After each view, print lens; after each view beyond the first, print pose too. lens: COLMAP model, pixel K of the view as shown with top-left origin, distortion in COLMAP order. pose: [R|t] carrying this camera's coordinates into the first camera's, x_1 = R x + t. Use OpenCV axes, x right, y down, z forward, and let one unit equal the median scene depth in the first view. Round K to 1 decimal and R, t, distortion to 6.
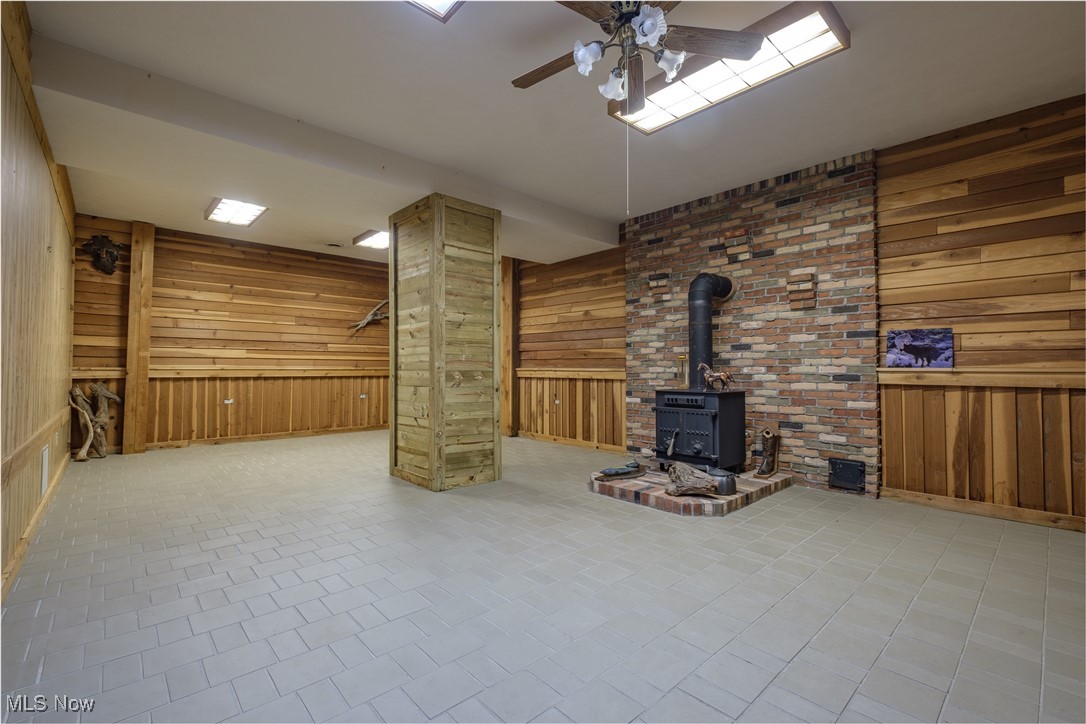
lens RADIAL K [[477.2, 0, 539.9], [0, 477.2, 358.7], [0, 0, 1]] dist [0.001390, 0.000084]
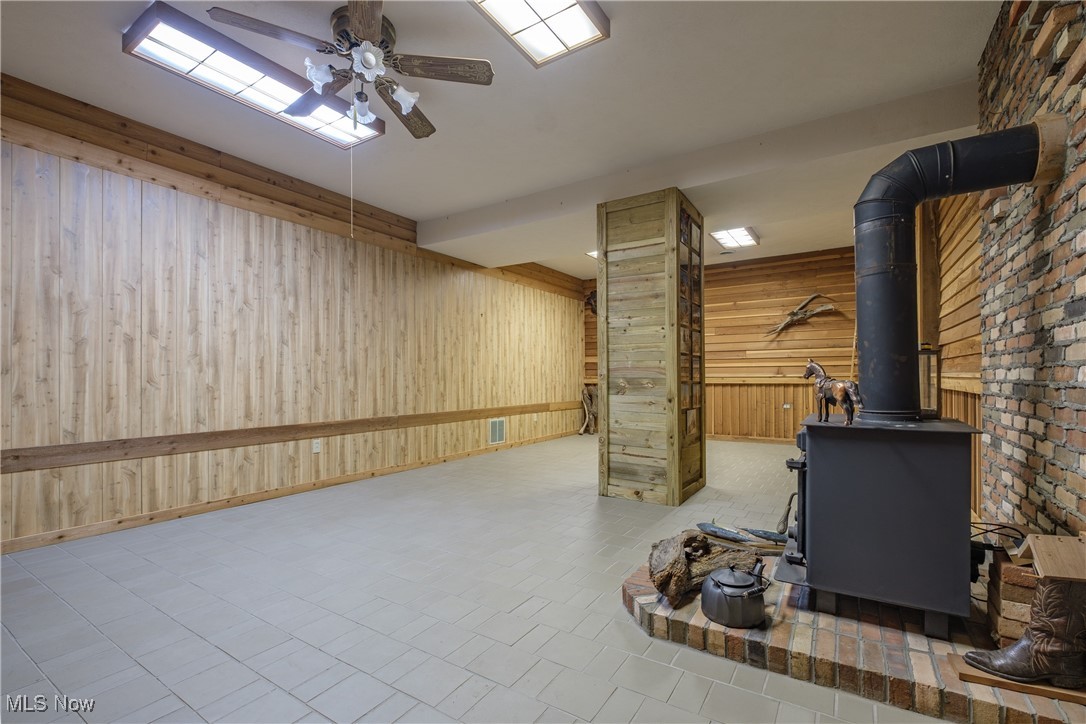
lens RADIAL K [[477.2, 0, 541.6], [0, 477.2, 372.2], [0, 0, 1]] dist [0.001390, 0.000084]
pose [[0.266739, -0.013679, -0.963672, 0.405889], [0.025708, 0.999644, -0.007073, 0.009215], [0.963426, -0.022887, 0.266996, 0.331123]]
